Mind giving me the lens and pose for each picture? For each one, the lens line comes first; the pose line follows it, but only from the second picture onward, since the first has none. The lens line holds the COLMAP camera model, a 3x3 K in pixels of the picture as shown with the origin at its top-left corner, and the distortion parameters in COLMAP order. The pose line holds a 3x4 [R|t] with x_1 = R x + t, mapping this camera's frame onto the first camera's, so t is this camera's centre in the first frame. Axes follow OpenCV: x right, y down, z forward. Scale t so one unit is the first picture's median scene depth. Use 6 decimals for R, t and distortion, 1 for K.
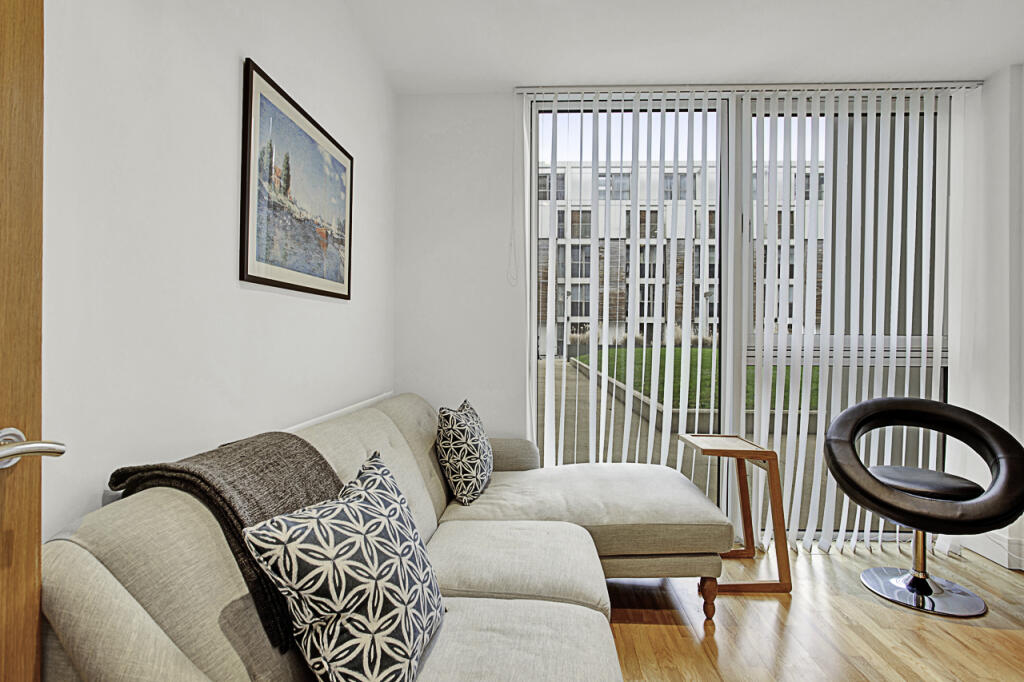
lens RADIAL K [[511.9, 0, 508.1], [0, 511.9, 342.6], [0, 0, 1]] dist [-0.051378, 0.025837]
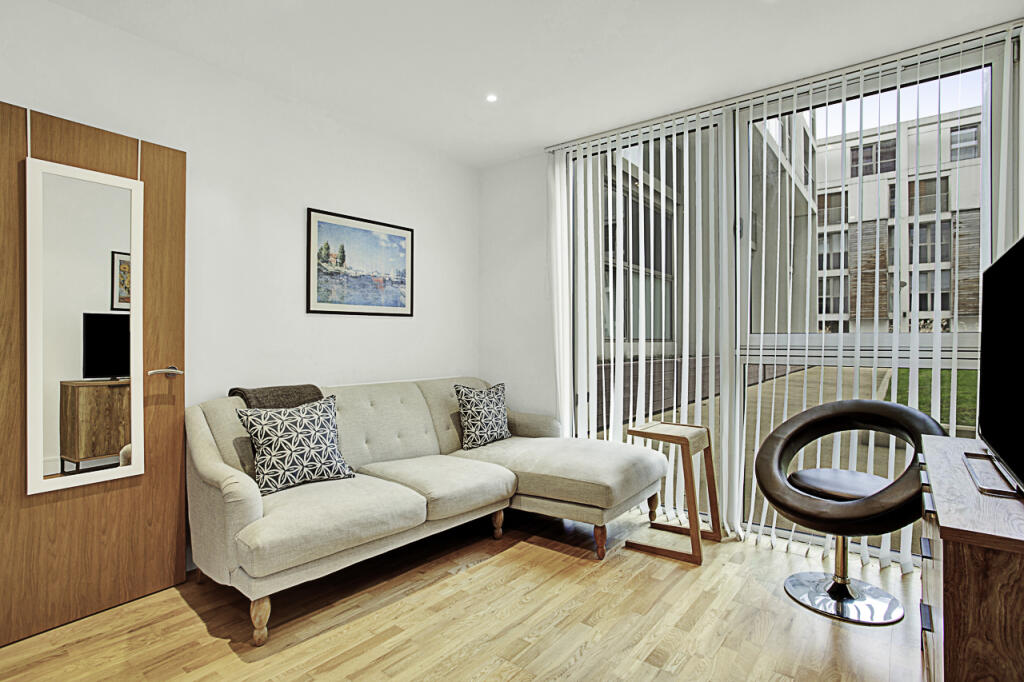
lens RADIAL K [[511.9, 0, 508.1], [0, 511.9, 342.6], [0, 0, 1]] dist [-0.051378, 0.025837]
pose [[0.820994, -0.002622, -0.570930, 0.886246], [0.001747, 0.999996, -0.002080, 0.003892], [0.570934, 0.000710, 0.820996, -0.172047]]
